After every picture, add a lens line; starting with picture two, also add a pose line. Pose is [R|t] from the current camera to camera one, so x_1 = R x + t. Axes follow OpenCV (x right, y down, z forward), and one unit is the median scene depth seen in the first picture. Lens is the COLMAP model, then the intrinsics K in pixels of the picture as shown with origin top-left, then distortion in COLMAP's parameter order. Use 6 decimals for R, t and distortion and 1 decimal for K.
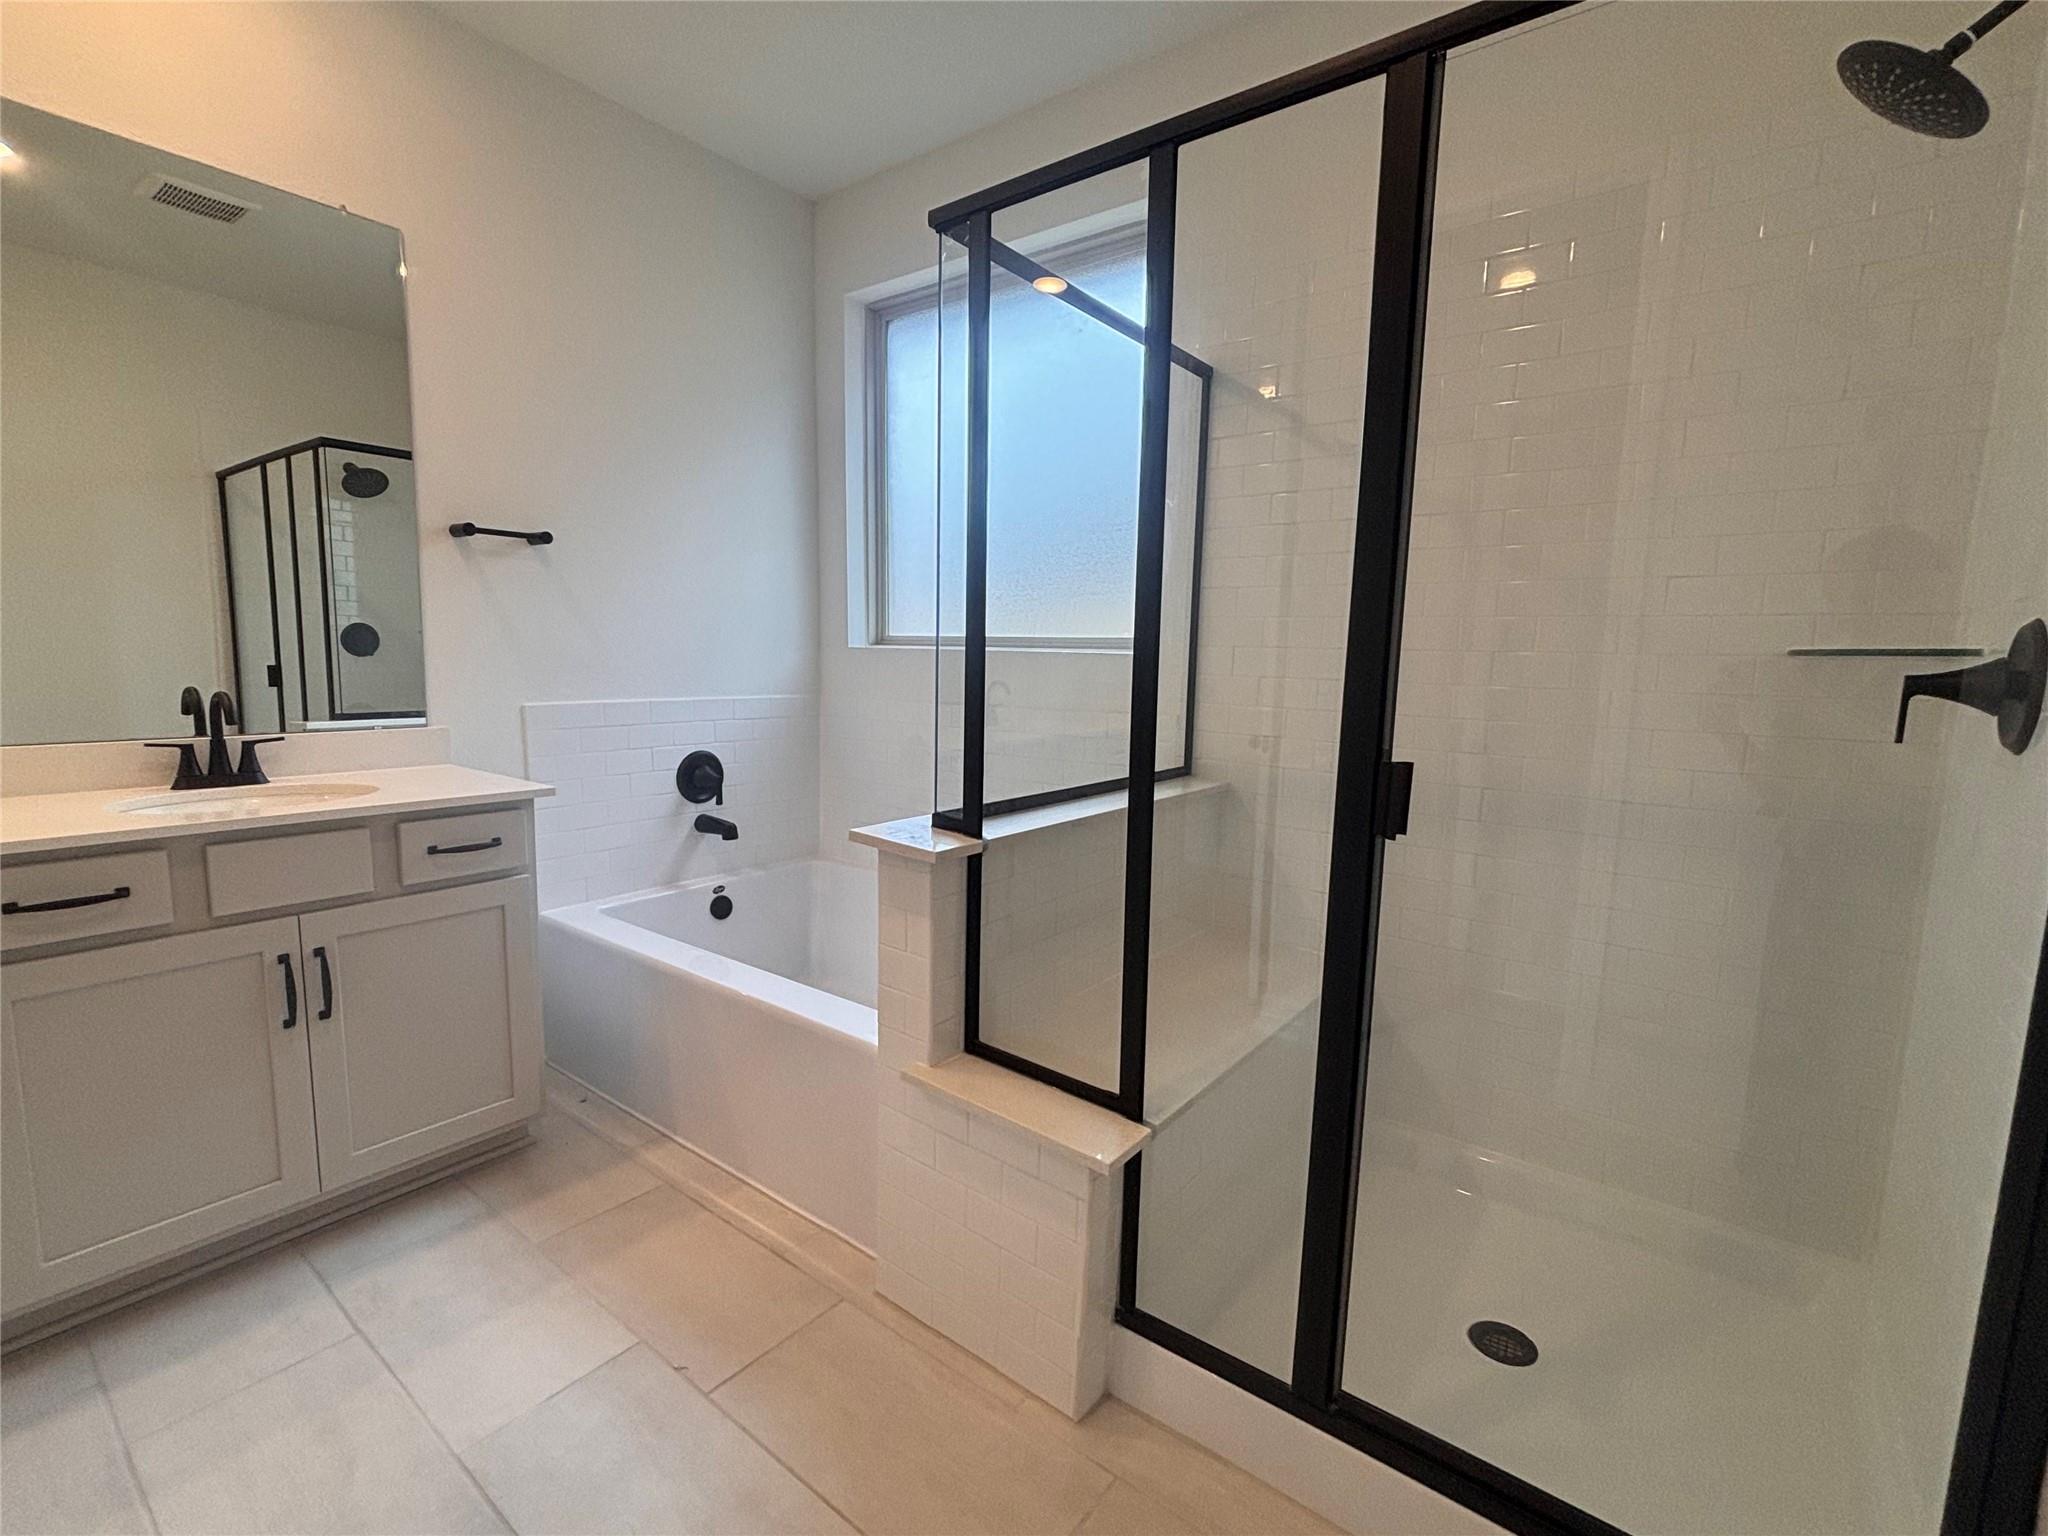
lens RADIAL K [[888.0, 0, 1059.8], [0, 888.0, 767.0], [0, 0, 1]] dist [0.009904, 0.000412]
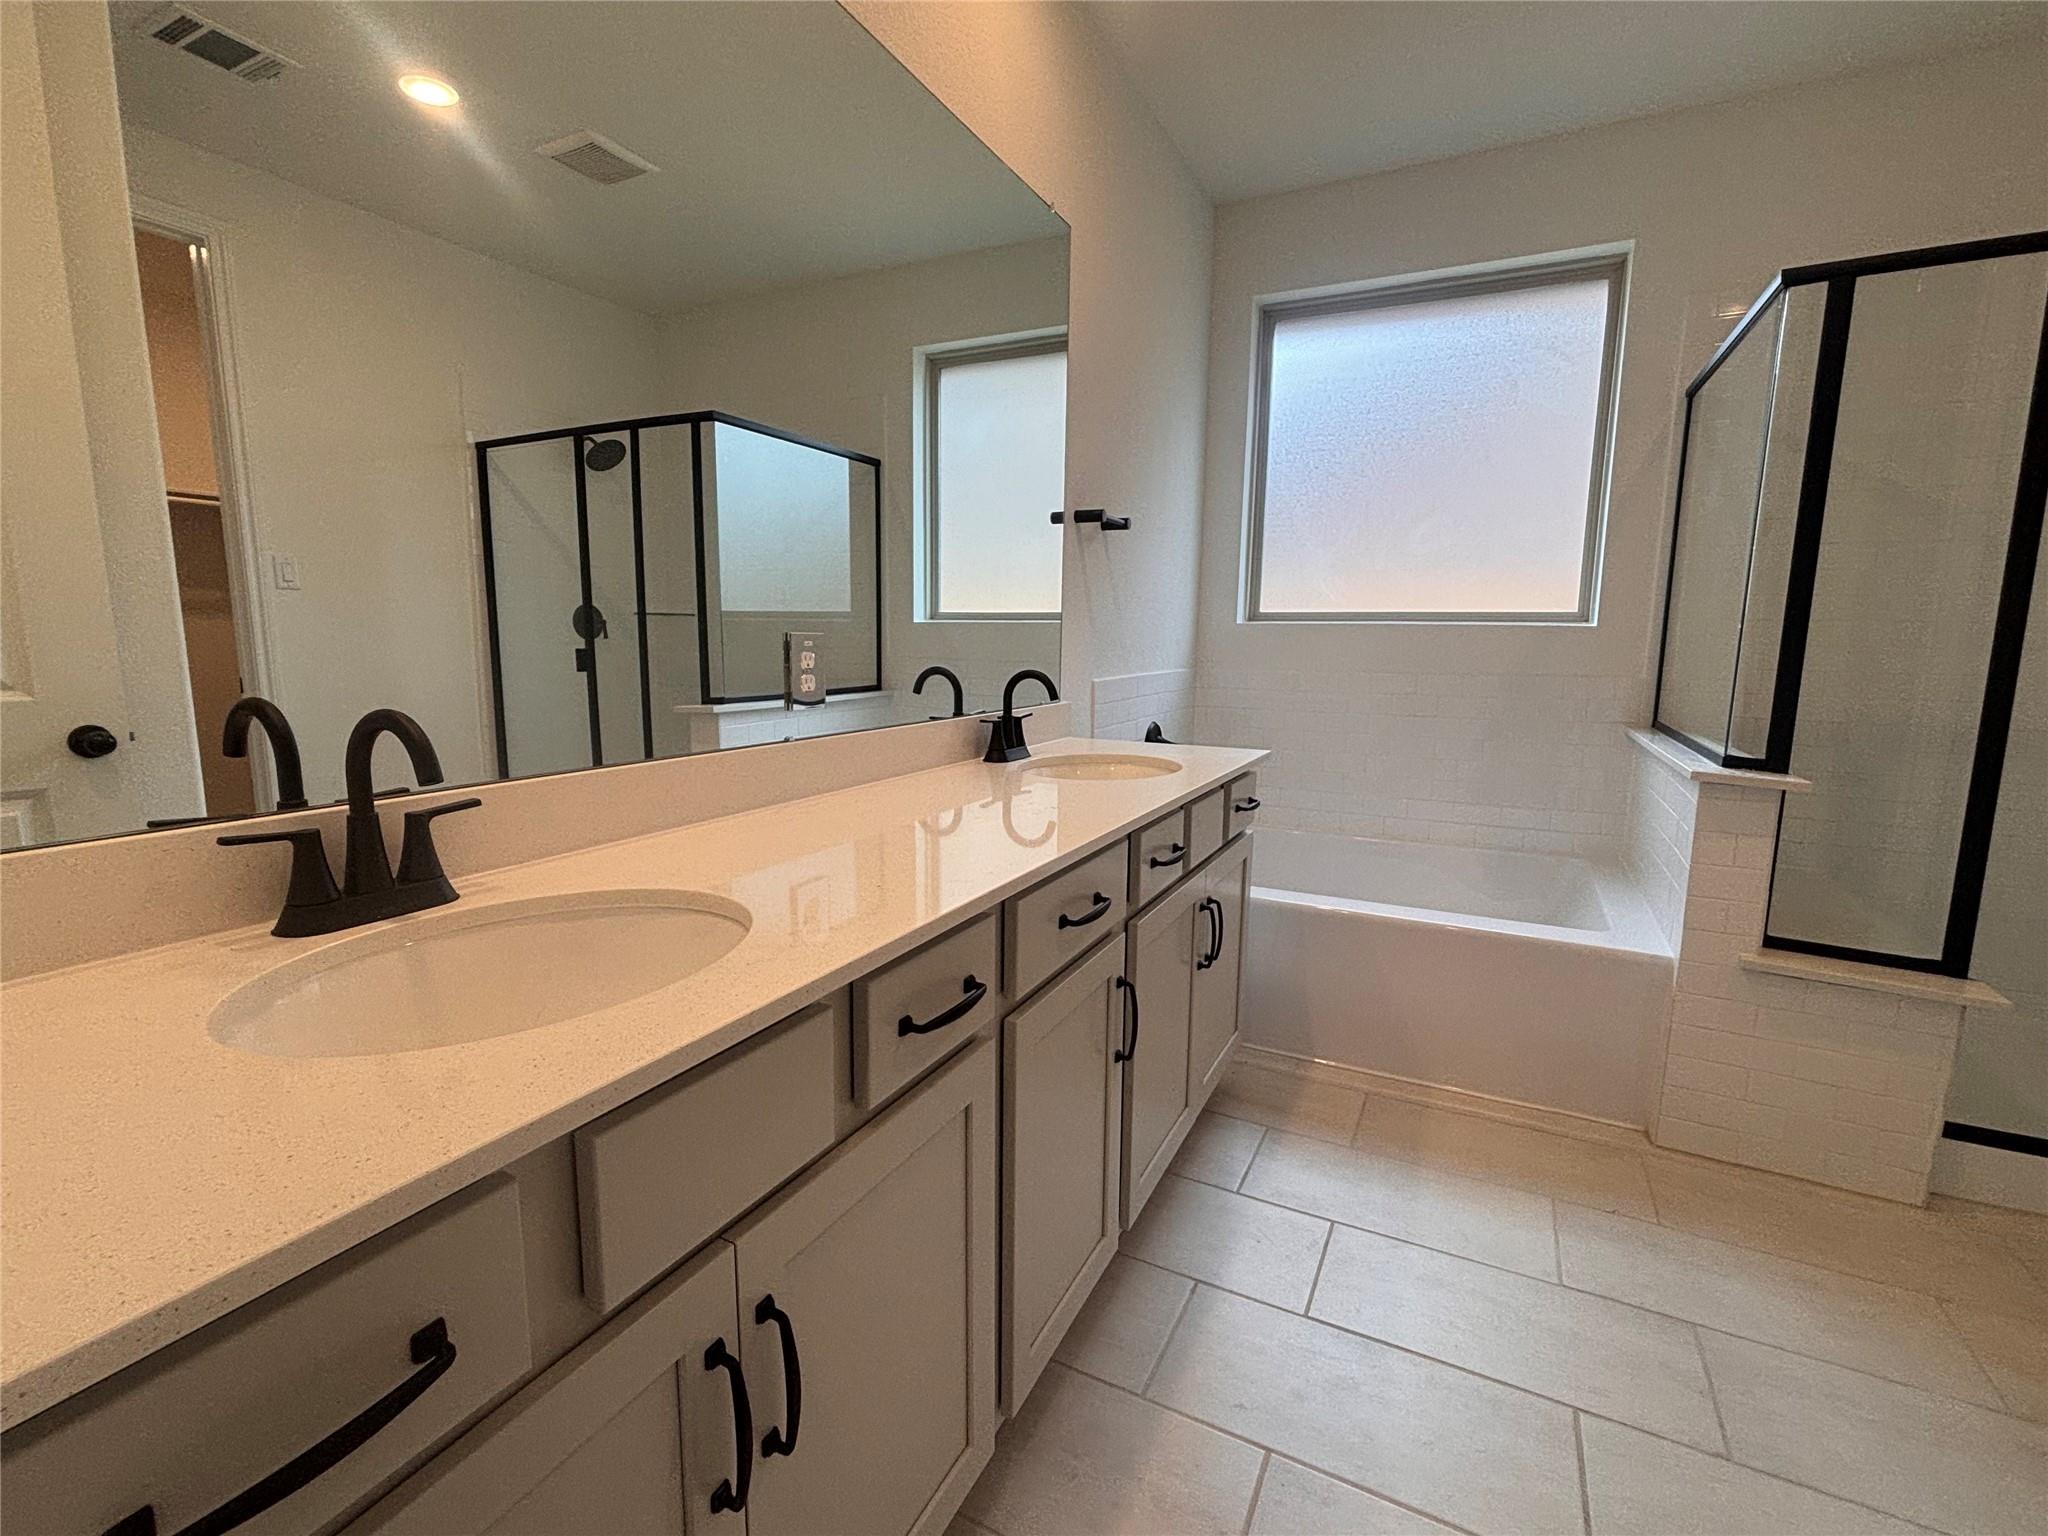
lens RADIAL K [[888.0, 0, 1059.8], [0, 888.0, 767.0], [0, 0, 1]] dist [0.009904, 0.000412]
pose [[0.982606, -0.037309, 0.181914, -0.637148], [0.032996, 0.999099, 0.026680, 0.002978], [-0.182746, -0.020213, 0.982952, -0.026780]]
